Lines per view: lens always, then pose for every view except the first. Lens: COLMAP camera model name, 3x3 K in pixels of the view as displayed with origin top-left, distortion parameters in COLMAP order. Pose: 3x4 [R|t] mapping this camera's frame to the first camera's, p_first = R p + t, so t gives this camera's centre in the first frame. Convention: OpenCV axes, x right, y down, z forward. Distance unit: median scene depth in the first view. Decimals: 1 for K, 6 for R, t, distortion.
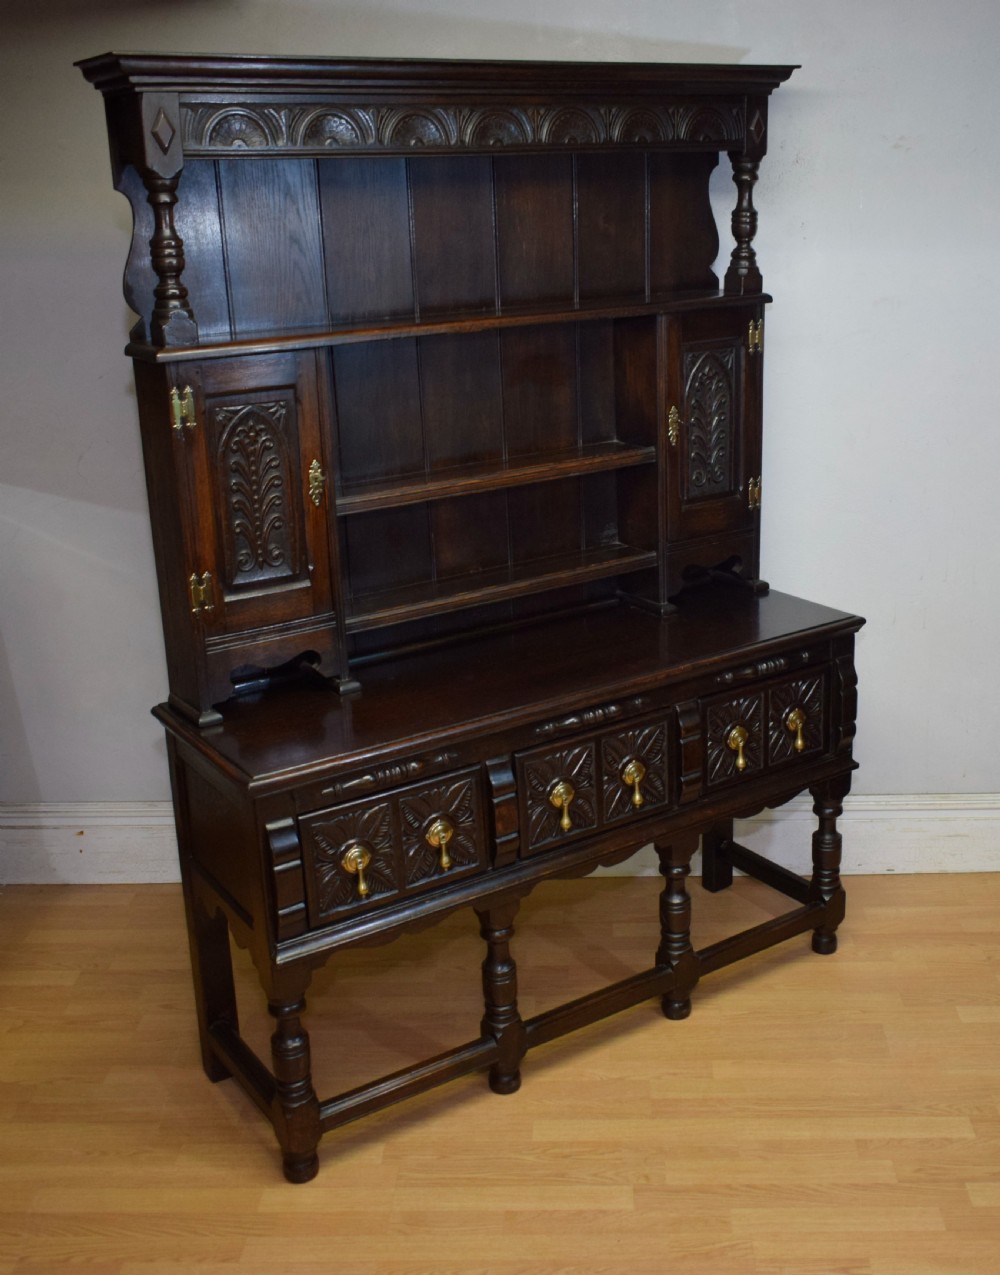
lens RADIAL K [[1451.1, 0, 549.2], [0, 1451.1, 636.7], [0, 0, 1]] dist [-0.018581, -0.009459]
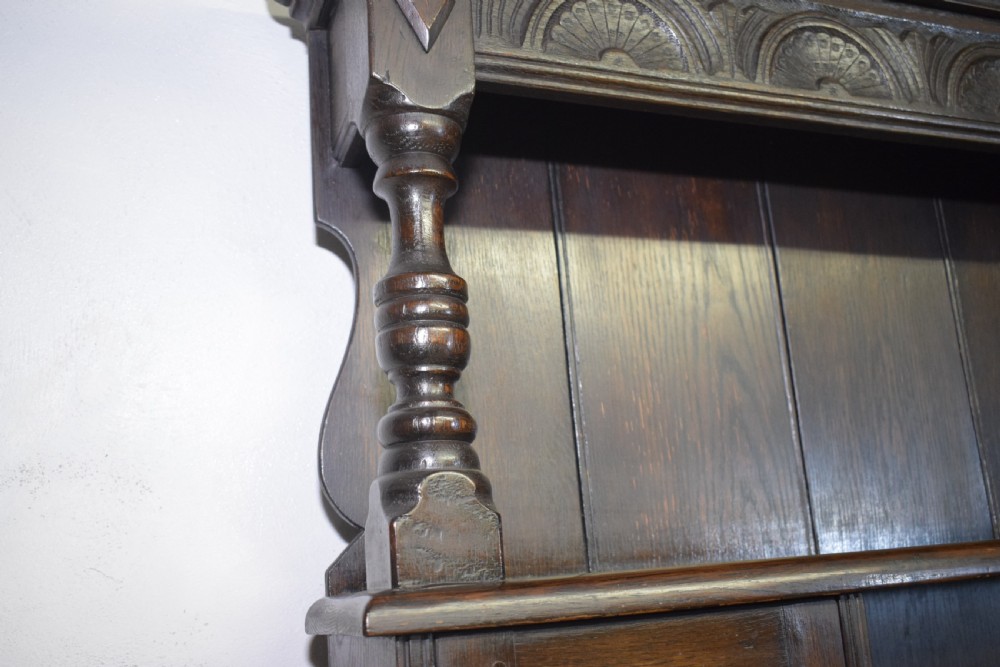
lens RADIAL K [[1048.3, 0, 500.0], [0, 1048.3, 333.5], [0, 0, 1]] dist [-0.023893, 0.006073]
pose [[0.972899, -0.103472, -0.206789, -0.165311], [-0.017331, 0.859146, -0.511436, -0.114027], [0.230582, 0.501159, 0.834069, 0.675450]]
